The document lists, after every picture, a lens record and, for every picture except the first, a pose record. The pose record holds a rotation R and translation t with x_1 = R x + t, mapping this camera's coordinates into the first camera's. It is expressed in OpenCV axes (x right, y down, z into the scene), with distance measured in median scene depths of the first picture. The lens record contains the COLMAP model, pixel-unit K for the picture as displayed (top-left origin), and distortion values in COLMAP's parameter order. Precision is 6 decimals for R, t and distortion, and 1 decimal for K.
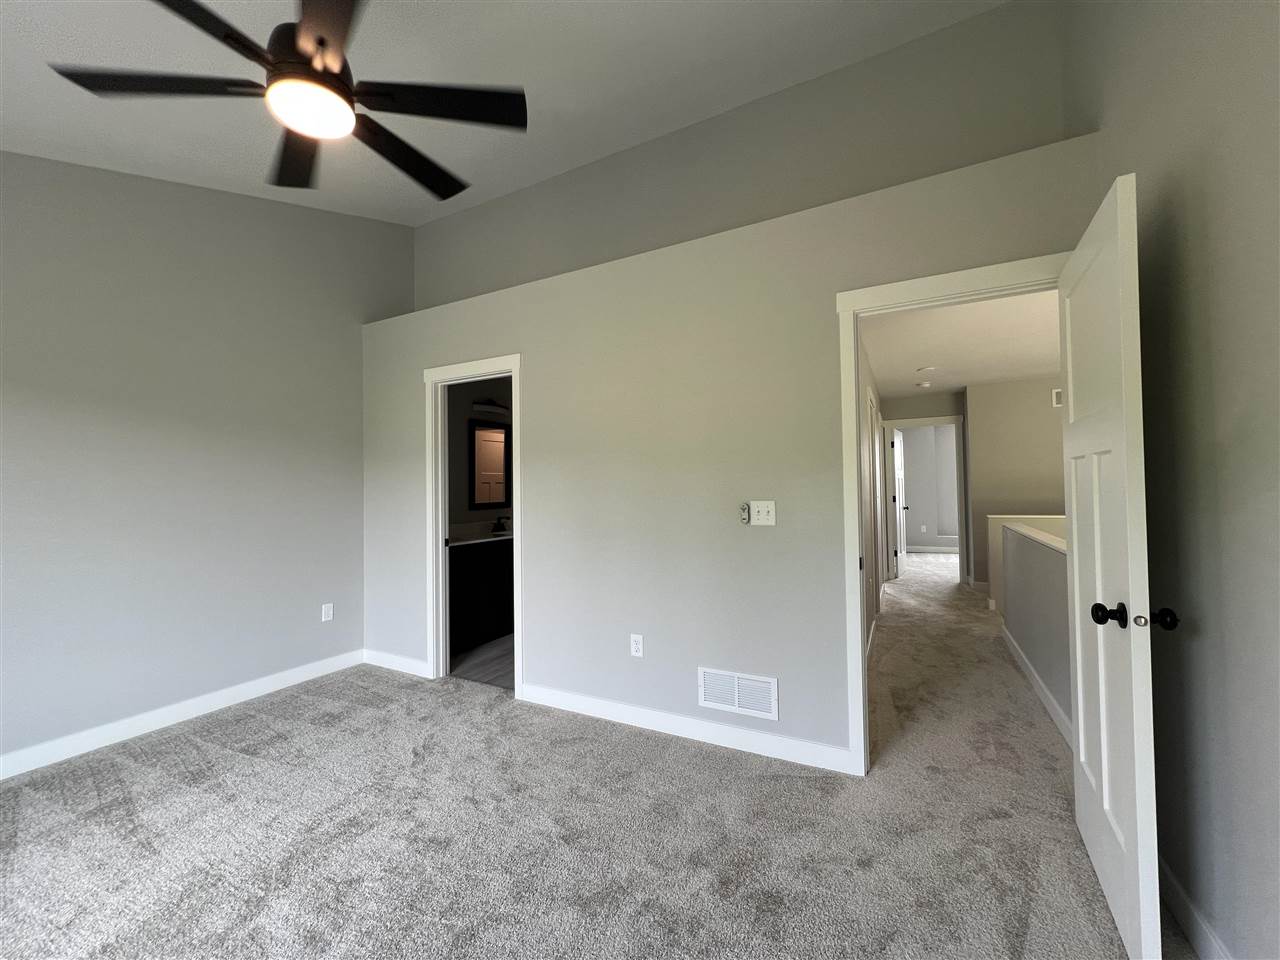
lens RADIAL K [[510.6, 0, 634.6], [0, 510.6, 478.2], [0, 0, 1]] dist [-0.002559, 0.000012]
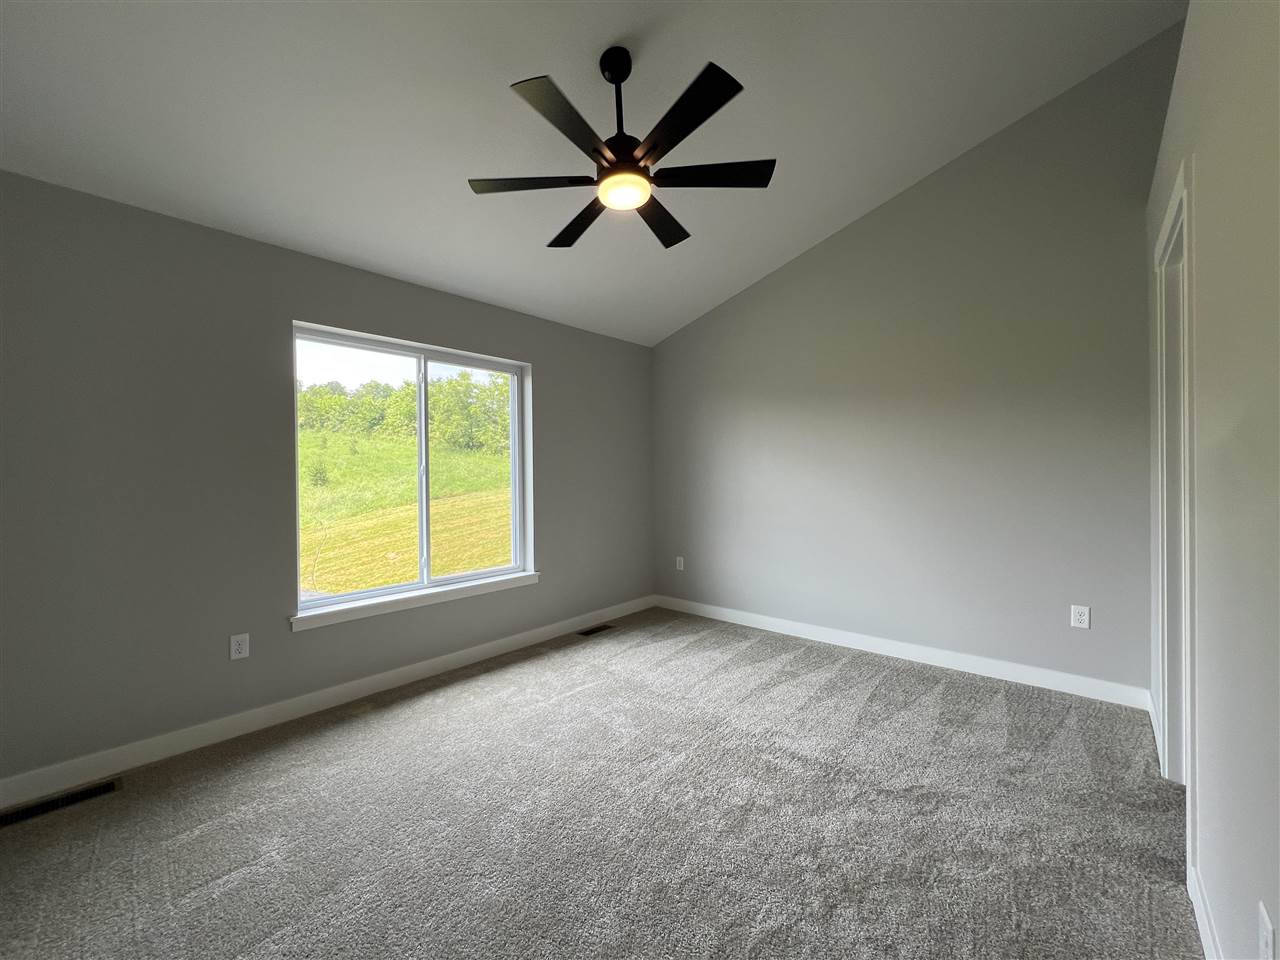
lens RADIAL K [[511.6, 0, 634.1], [0, 511.6, 477.6], [0, 0, 1]] dist [-0.003204, 0.000288]
pose [[-0.232838, 0.025959, -0.972169, 0.411933], [0.036197, 0.999182, 0.018011, 0.020215], [0.971842, -0.030996, -0.233588, 0.736331]]
